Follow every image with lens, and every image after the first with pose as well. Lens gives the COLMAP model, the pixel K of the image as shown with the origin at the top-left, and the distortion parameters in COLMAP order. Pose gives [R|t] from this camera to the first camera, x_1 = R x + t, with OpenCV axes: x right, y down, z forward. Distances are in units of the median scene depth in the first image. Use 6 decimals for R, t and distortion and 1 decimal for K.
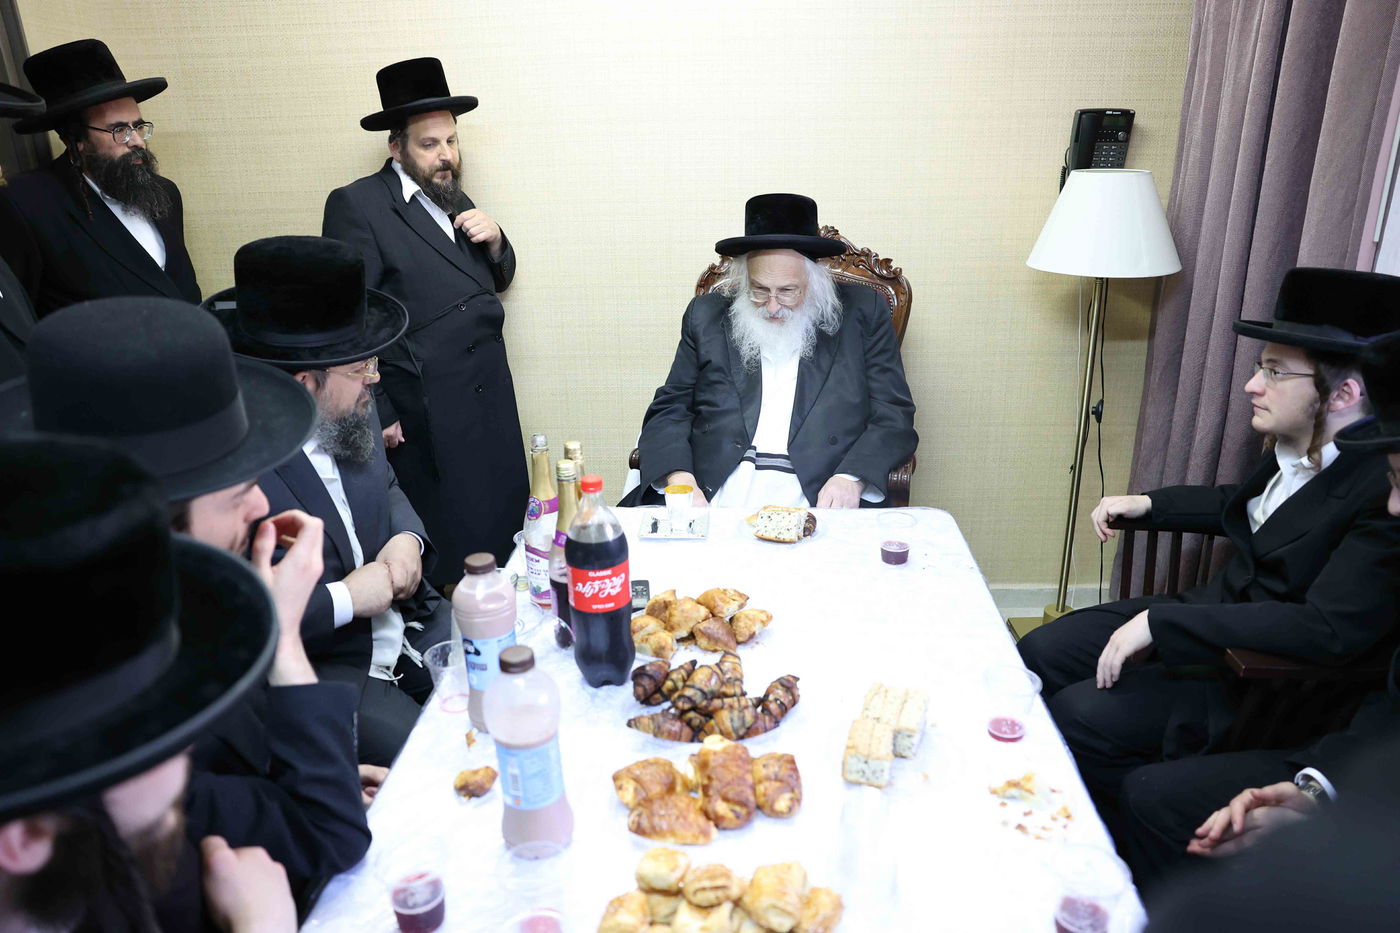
lens RADIAL K [[963.5, 0, 700.3], [0, 963.5, 476.7], [0, 0, 1]] dist [-0.109482, 0.089617]
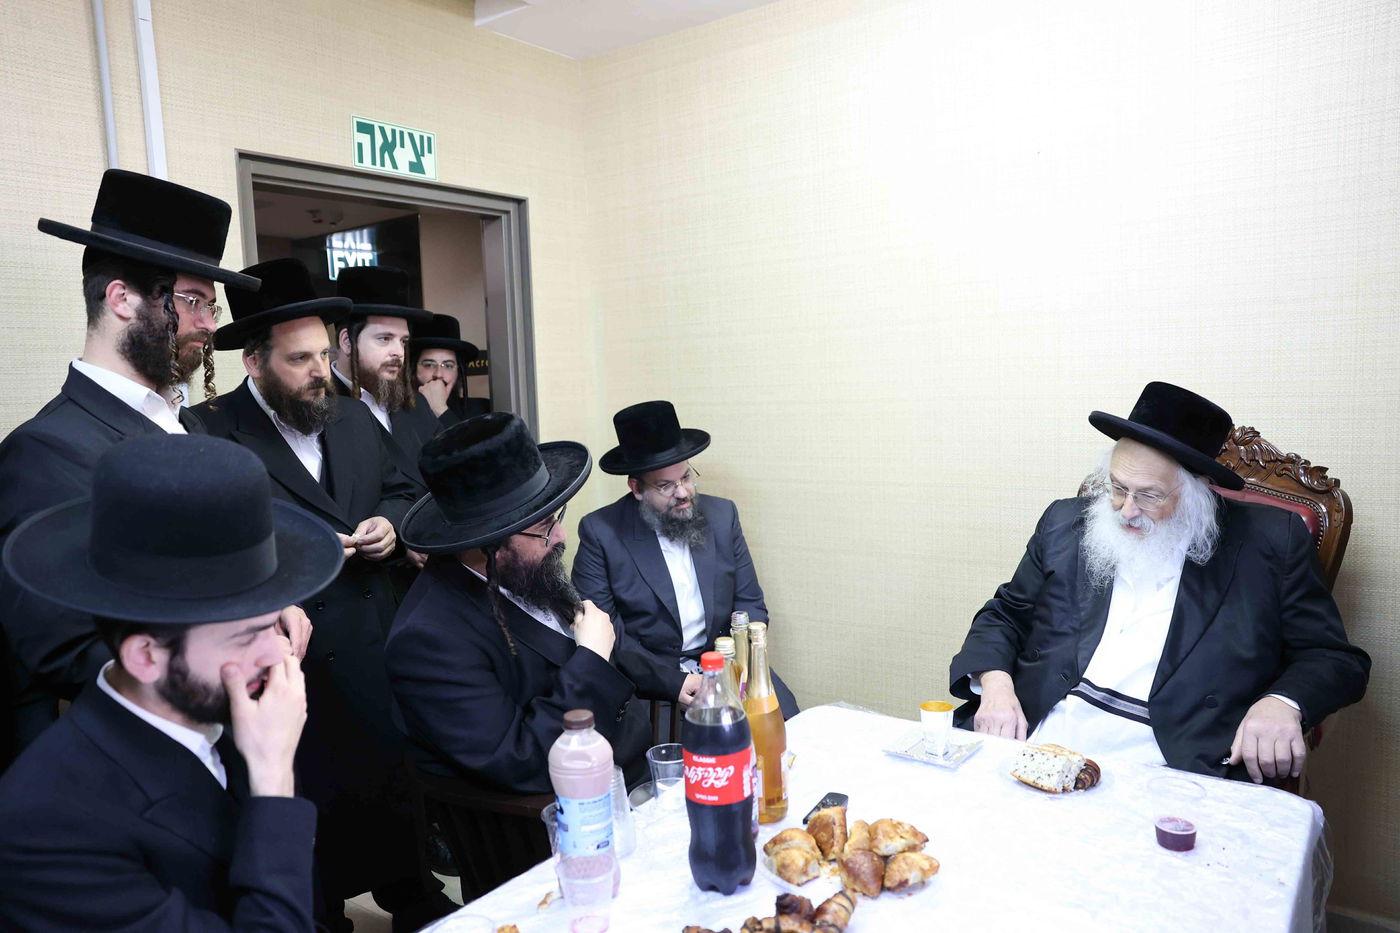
lens RADIAL K [[963.5, 0, 700.3], [0, 963.5, 476.7], [0, 0, 1]] dist [-0.109482, 0.089617]
pose [[0.825559, 0.043073, -0.562669, 0.284153], [-0.167895, 0.970678, -0.172033, -0.002956], [0.538761, 0.236493, 0.808584, 0.142840]]
